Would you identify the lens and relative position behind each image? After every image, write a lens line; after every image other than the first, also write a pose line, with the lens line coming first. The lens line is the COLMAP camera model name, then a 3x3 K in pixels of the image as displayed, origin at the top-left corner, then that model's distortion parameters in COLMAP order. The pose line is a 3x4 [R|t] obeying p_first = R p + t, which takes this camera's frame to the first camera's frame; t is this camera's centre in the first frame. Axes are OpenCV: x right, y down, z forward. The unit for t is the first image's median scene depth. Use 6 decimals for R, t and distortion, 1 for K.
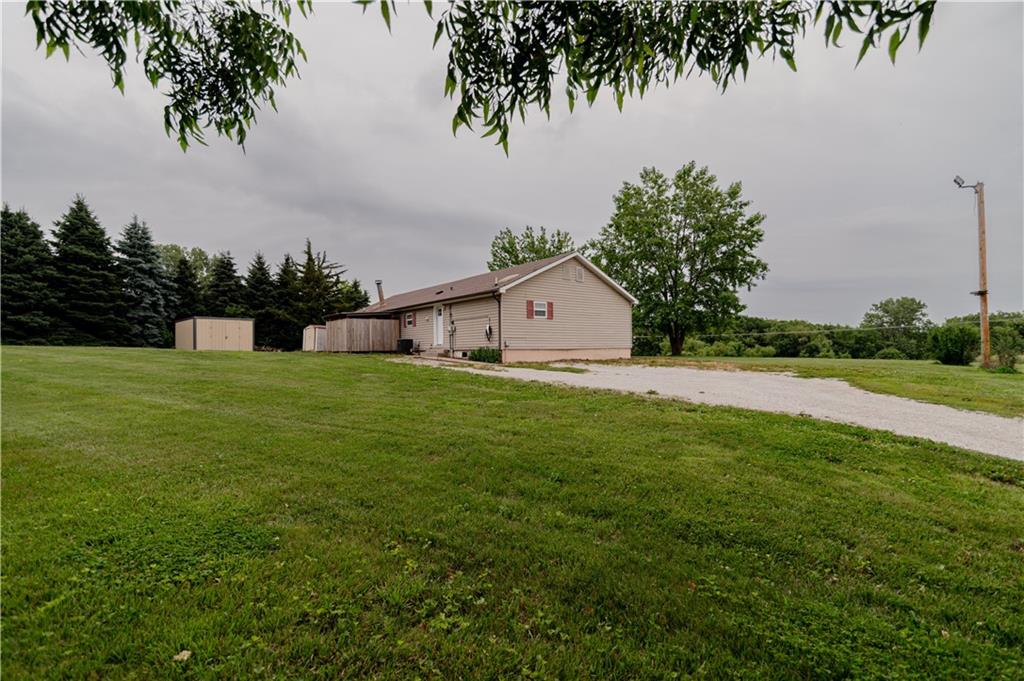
lens RADIAL K [[462.7, 0, 512.0], [0, 462.7, 340.5], [0, 0, 1]] dist [0.019874, 0.000171]
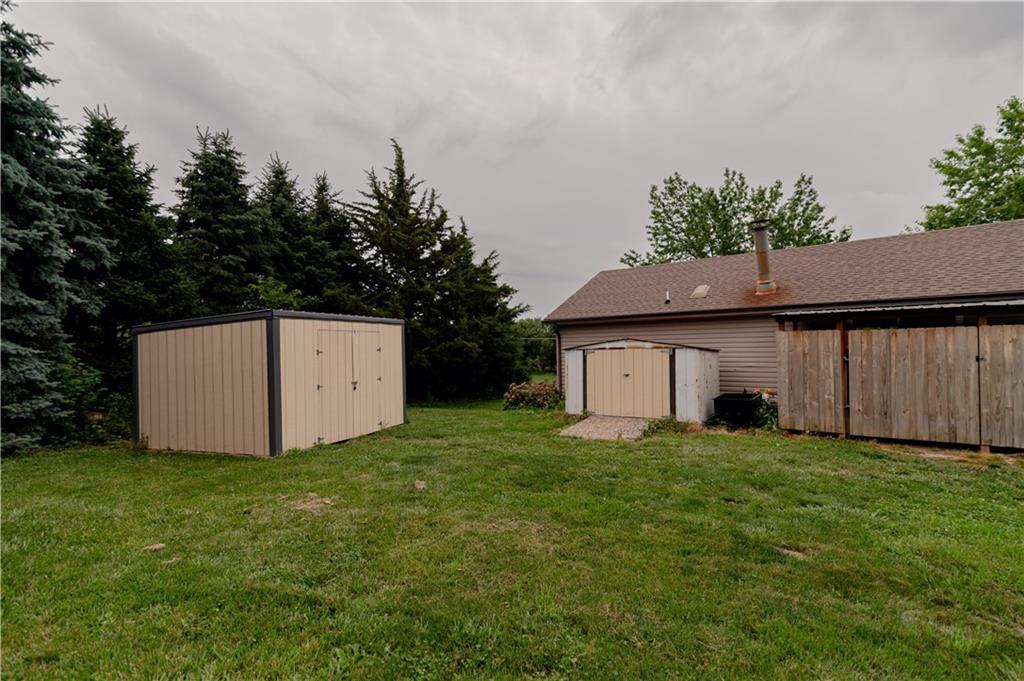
lens RADIAL K [[462.7, 0, 512.0], [0, 462.7, 340.5], [0, 0, 1]] dist [0.019874, 0.000171]
pose [[0.957670, -0.007205, 0.287778, -0.625628], [0.006341, 0.999972, 0.003933, -0.035872], [-0.287799, -0.001942, 0.957689, 0.729643]]
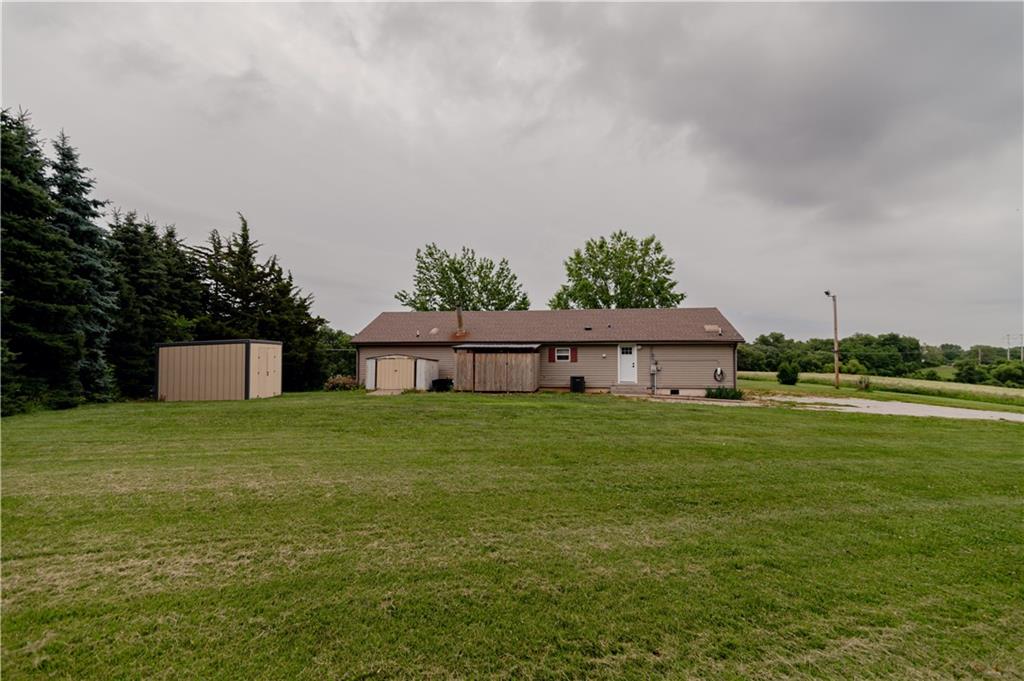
lens RADIAL K [[456.6, 0, 512.0], [0, 456.6, 340.5], [0, 0, 1]] dist [0.022001, 0.000099]
pose [[0.711621, 0.033374, 0.701771, -0.837917], [-0.021095, 0.999436, -0.026138, -0.042354], [-0.702247, 0.003796, 0.711923, 0.366152]]
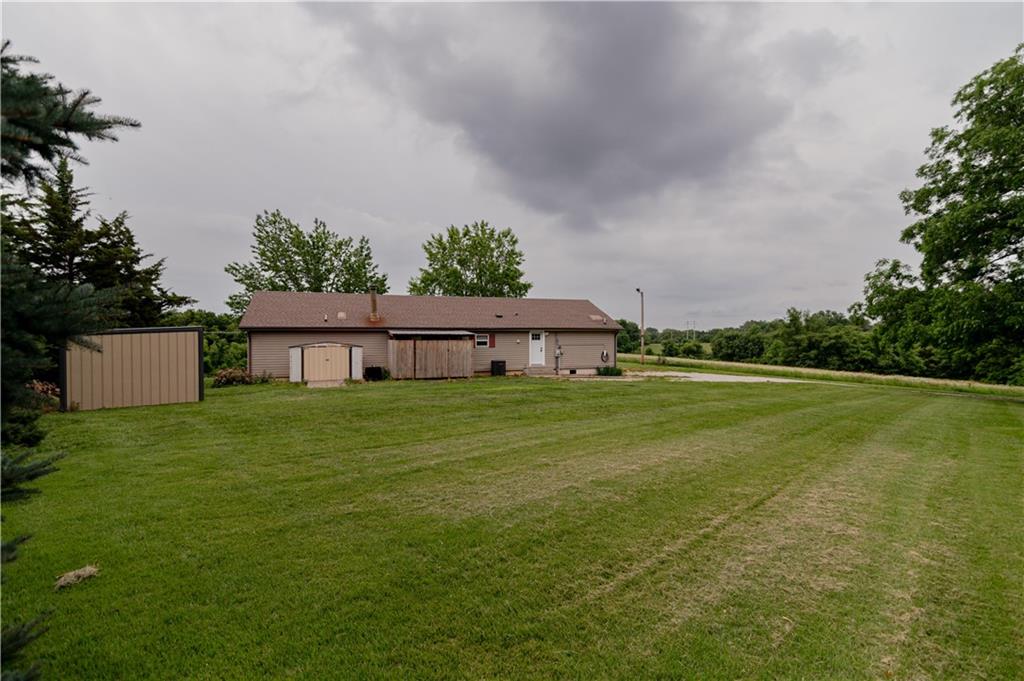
lens RADIAL K [[462.7, 0, 512.0], [0, 462.7, 340.5], [0, 0, 1]] dist [0.019874, 0.000171]
pose [[0.317393, 0.001787, 0.948292, -1.011554], [-0.019115, 0.999807, 0.004513, -0.045530], [-0.948101, -0.019559, 0.317366, 0.553647]]
